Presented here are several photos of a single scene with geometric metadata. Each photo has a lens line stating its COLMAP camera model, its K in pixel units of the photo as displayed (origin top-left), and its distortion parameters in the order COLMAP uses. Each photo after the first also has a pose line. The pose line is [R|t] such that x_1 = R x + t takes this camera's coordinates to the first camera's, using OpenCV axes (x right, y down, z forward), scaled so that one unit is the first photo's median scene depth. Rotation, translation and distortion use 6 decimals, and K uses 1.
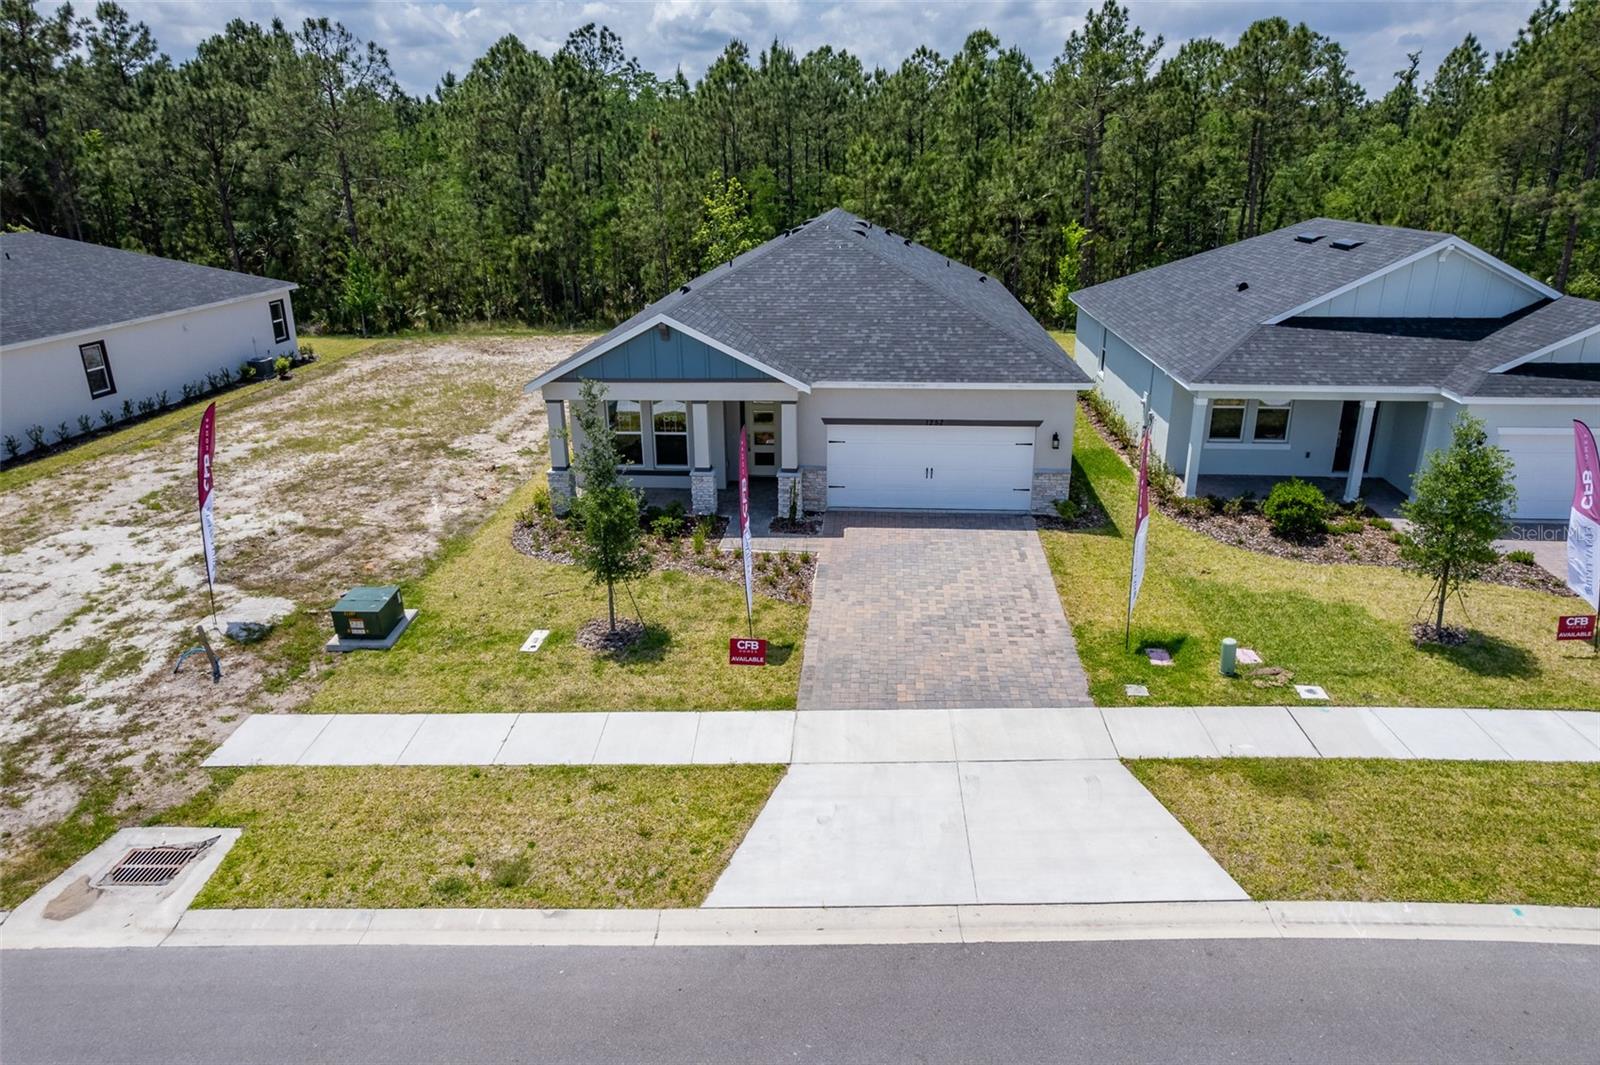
lens RADIAL K [[1023.8, 0, 805.8], [0, 1023.8, 530.3], [0, 0, 1]] dist [-0.075868, 0.069186]
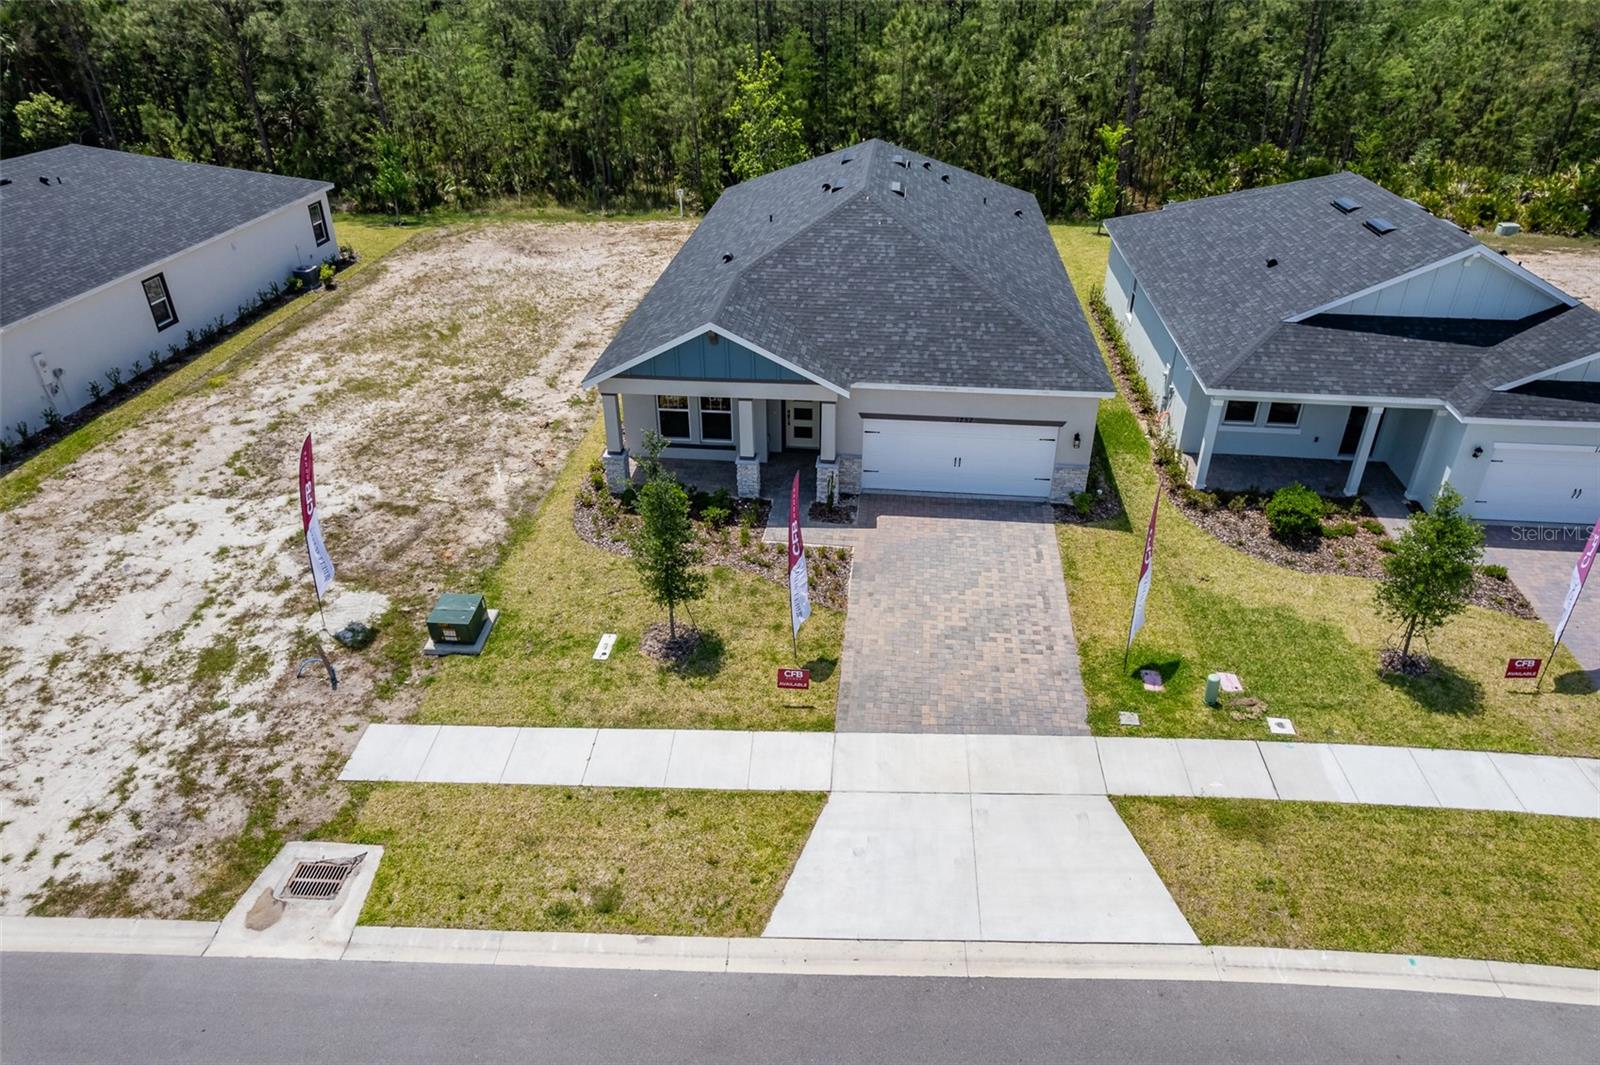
lens RADIAL K [[1023.8, 0, 805.8], [0, 1023.8, 530.3], [0, 0, 1]] dist [-0.075868, 0.069186]
pose [[0.999644, 0.019845, -0.017829, -0.023374], [-0.016147, 0.982073, 0.187808, -0.238139], [0.021236, -0.187453, 0.982044, -0.093399]]
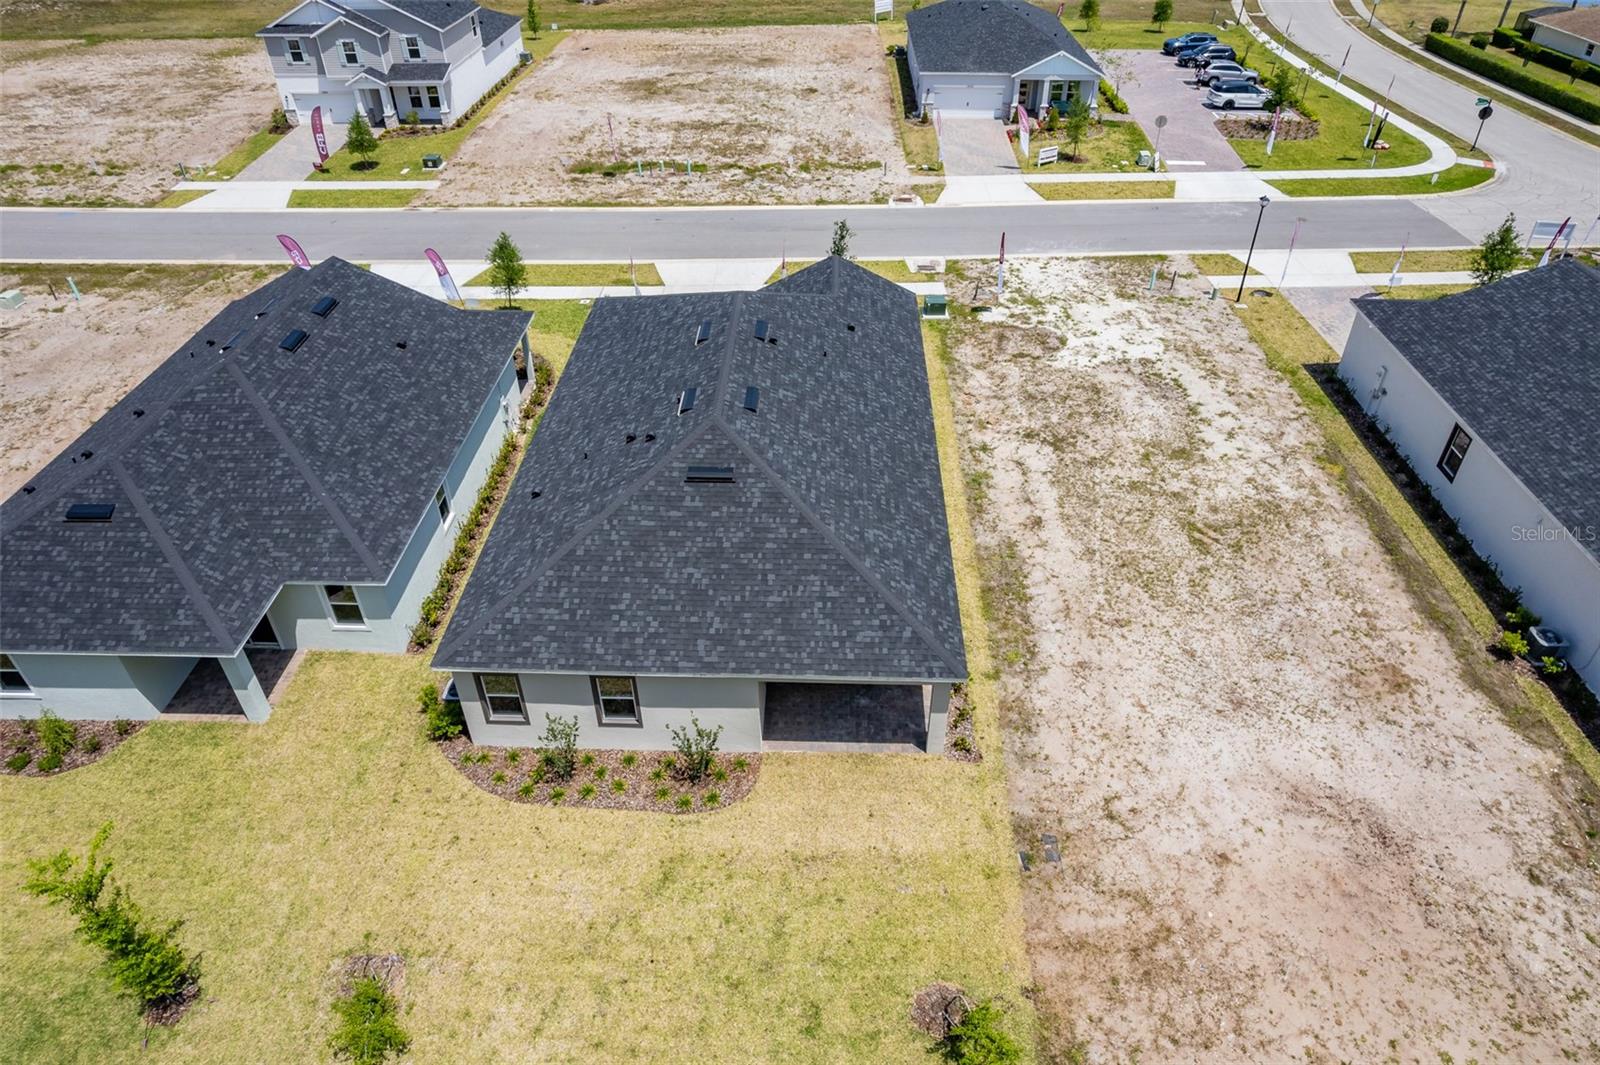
lens RADIAL K [[1023.8, 0, 805.8], [0, 1023.8, 530.3], [0, 0, 1]] dist [-0.075868, 0.069186]
pose [[-0.998933, 0.038105, -0.026106, -0.029157], [-0.001358, 0.540714, 0.841205, -1.731572], [0.046170, 0.840343, -0.540085, 2.815033]]
